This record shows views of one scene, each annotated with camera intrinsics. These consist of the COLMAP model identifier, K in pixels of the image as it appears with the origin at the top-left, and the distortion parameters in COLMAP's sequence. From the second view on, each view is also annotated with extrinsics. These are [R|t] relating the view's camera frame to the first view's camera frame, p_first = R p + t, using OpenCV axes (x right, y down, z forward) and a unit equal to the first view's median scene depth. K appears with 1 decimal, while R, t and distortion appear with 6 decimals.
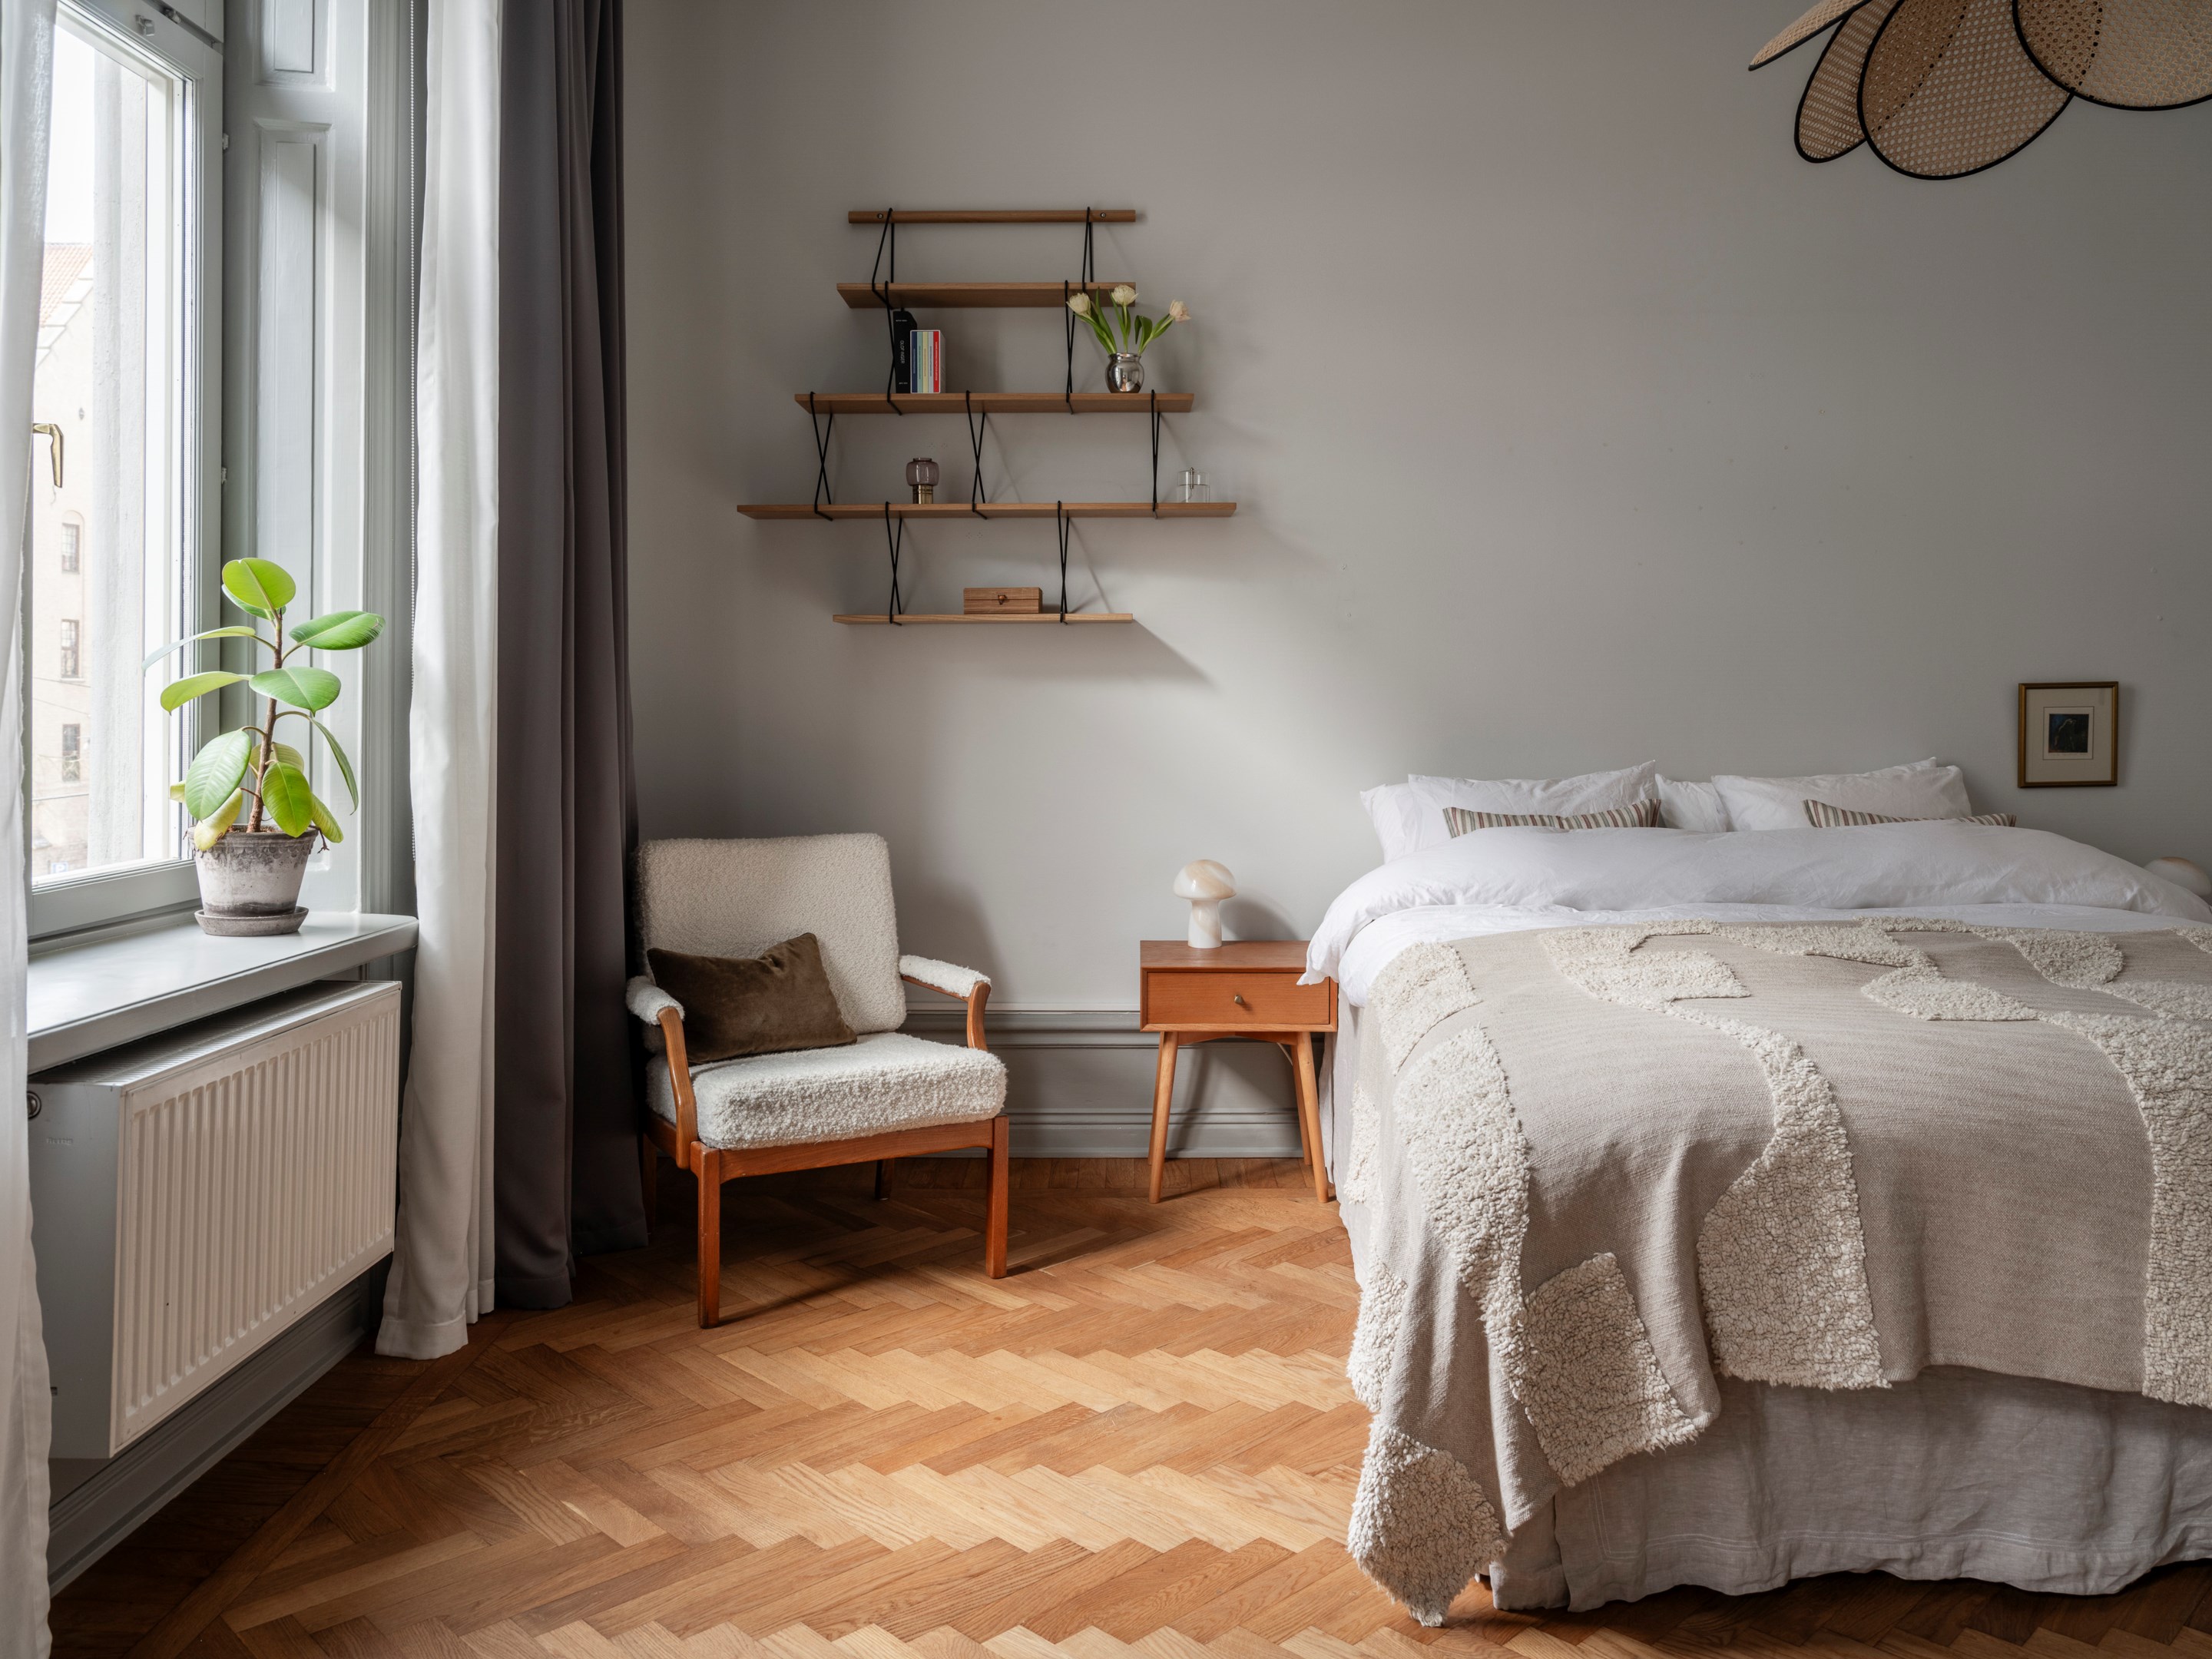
lens RADIAL K [[1696.0, 0, 1140.2], [0, 1696.0, 681.4], [0, 0, 1]] dist [-0.004784, 0.002283]
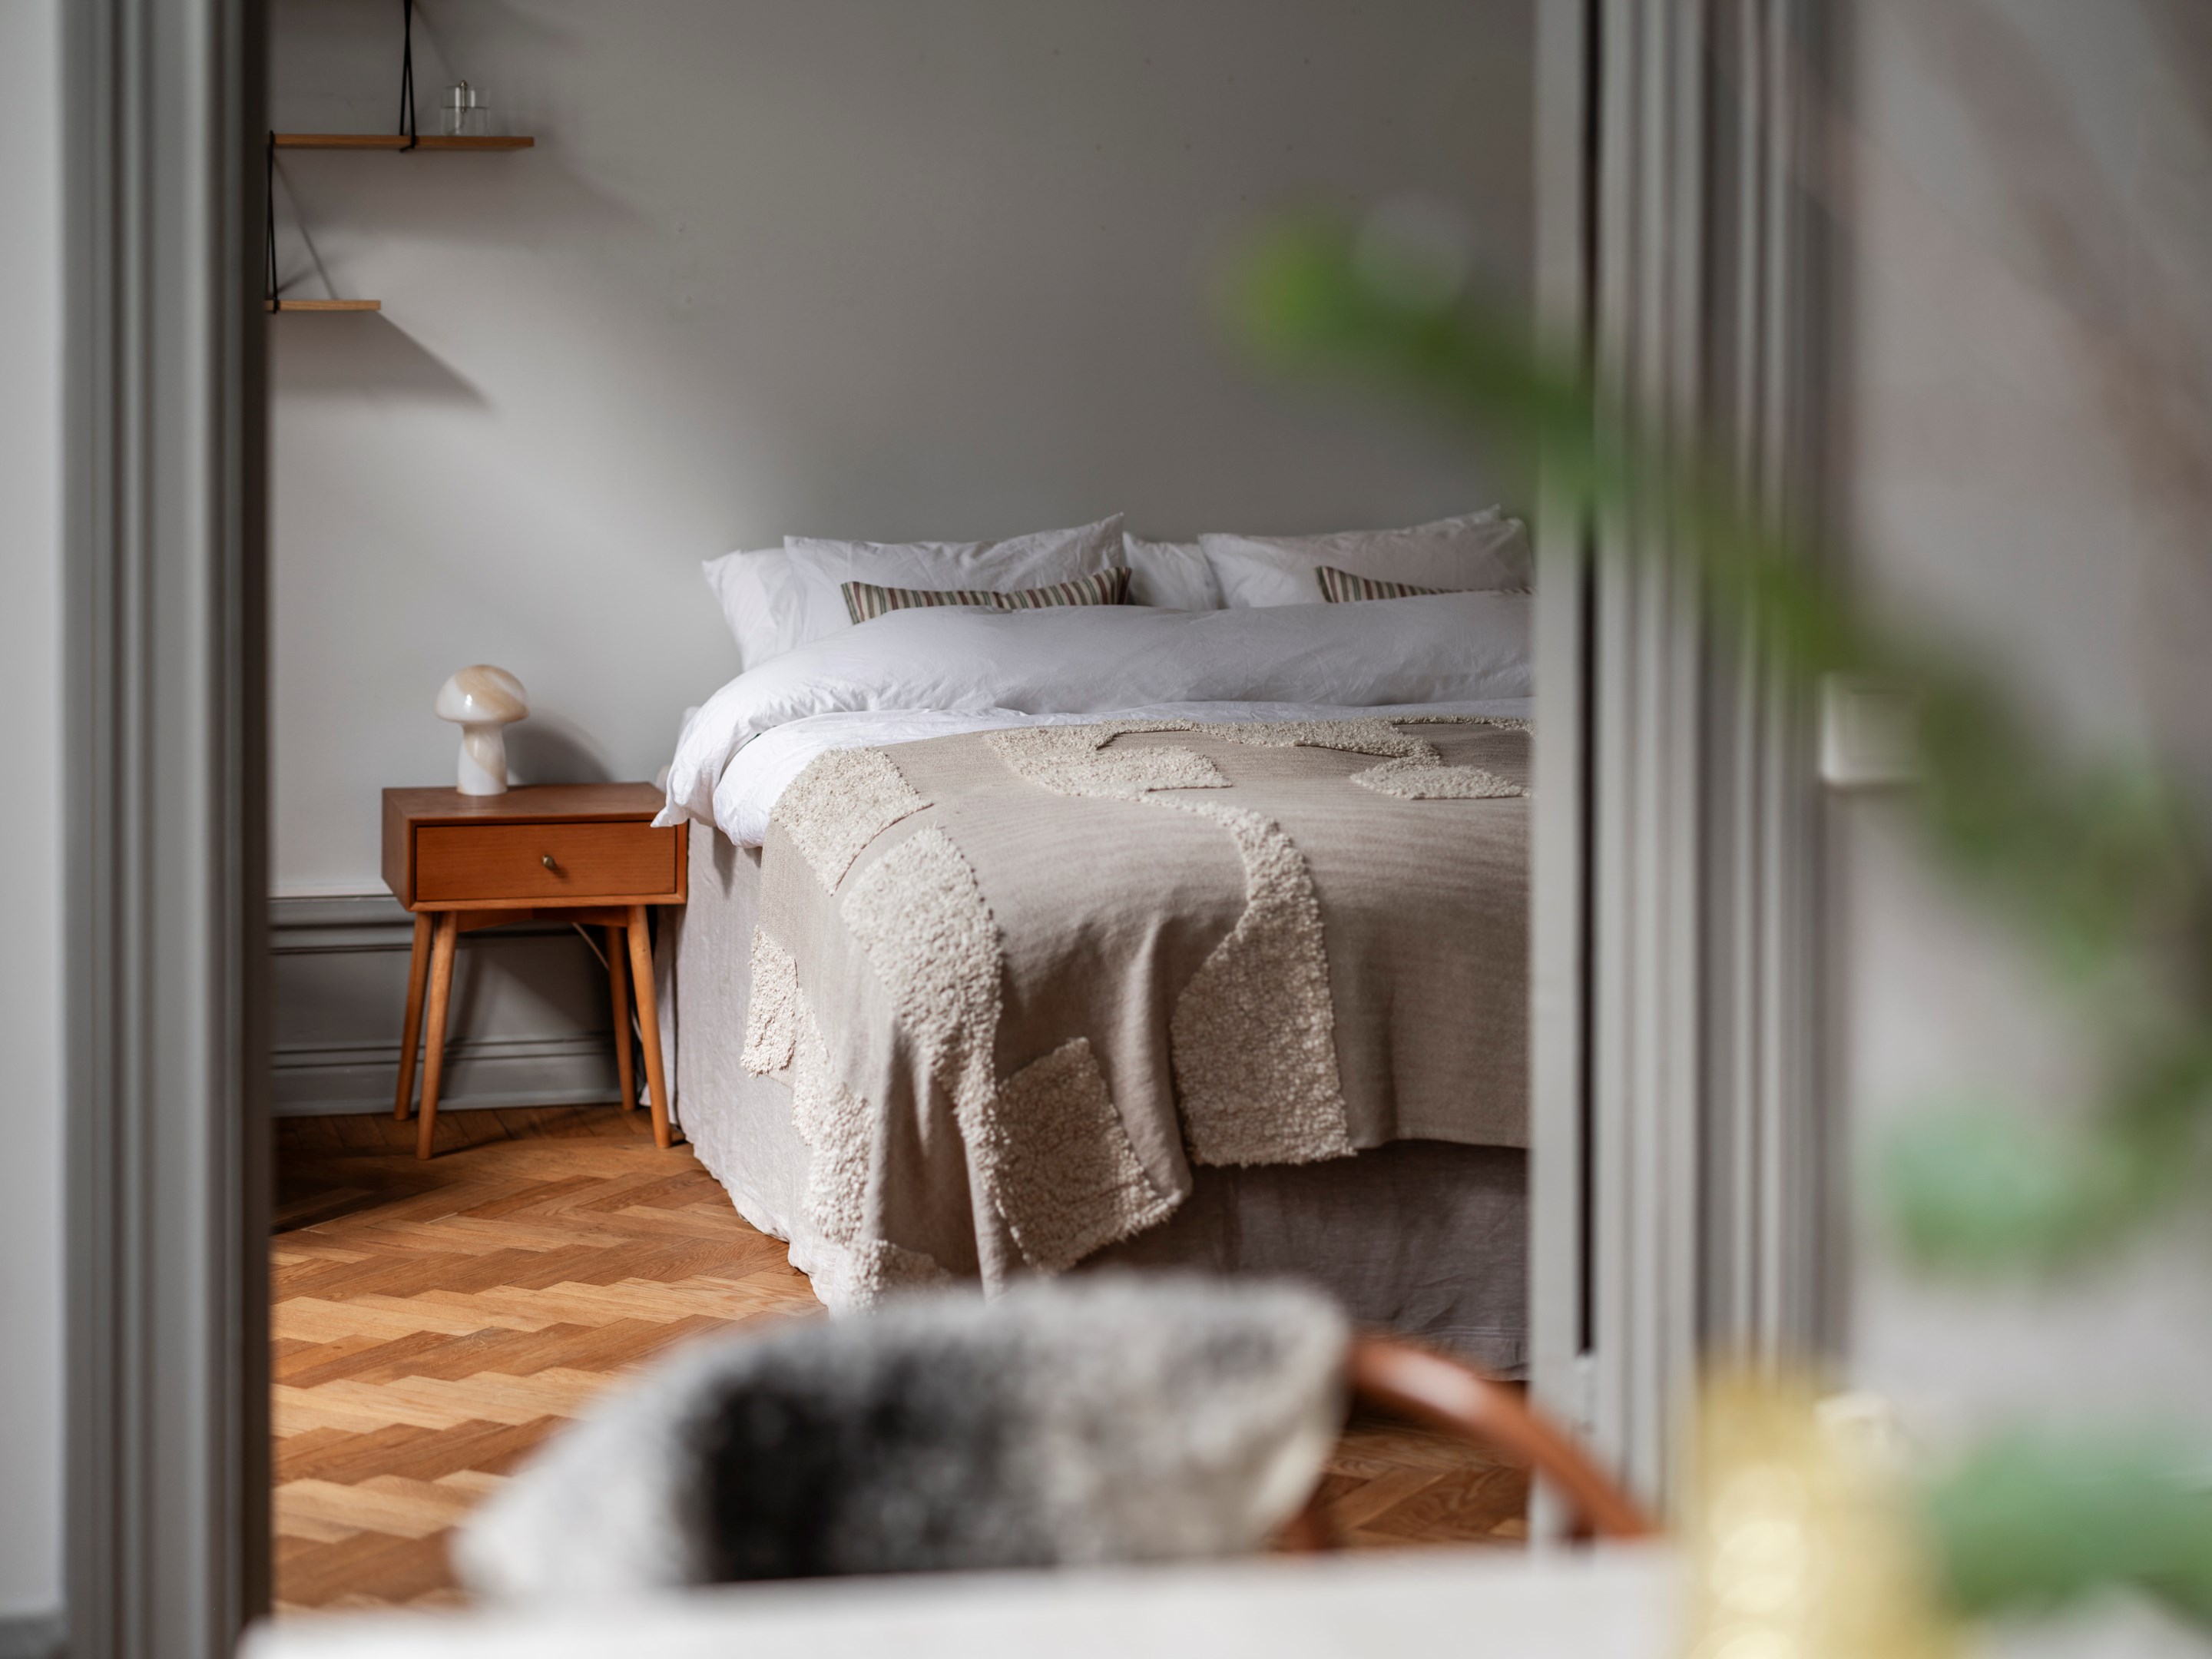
lens RADIAL K [[4156.7, 0, 1006.7], [0, 4156.7, 512.0], [0, 0, 1]] dist [0.039640, 0.331674]
pose [[0.962967, -0.006883, 0.269530, -0.248027], [-0.006774, 0.998741, 0.049706, -0.047008], [-0.269533, -0.049691, 0.961708, -0.772477]]
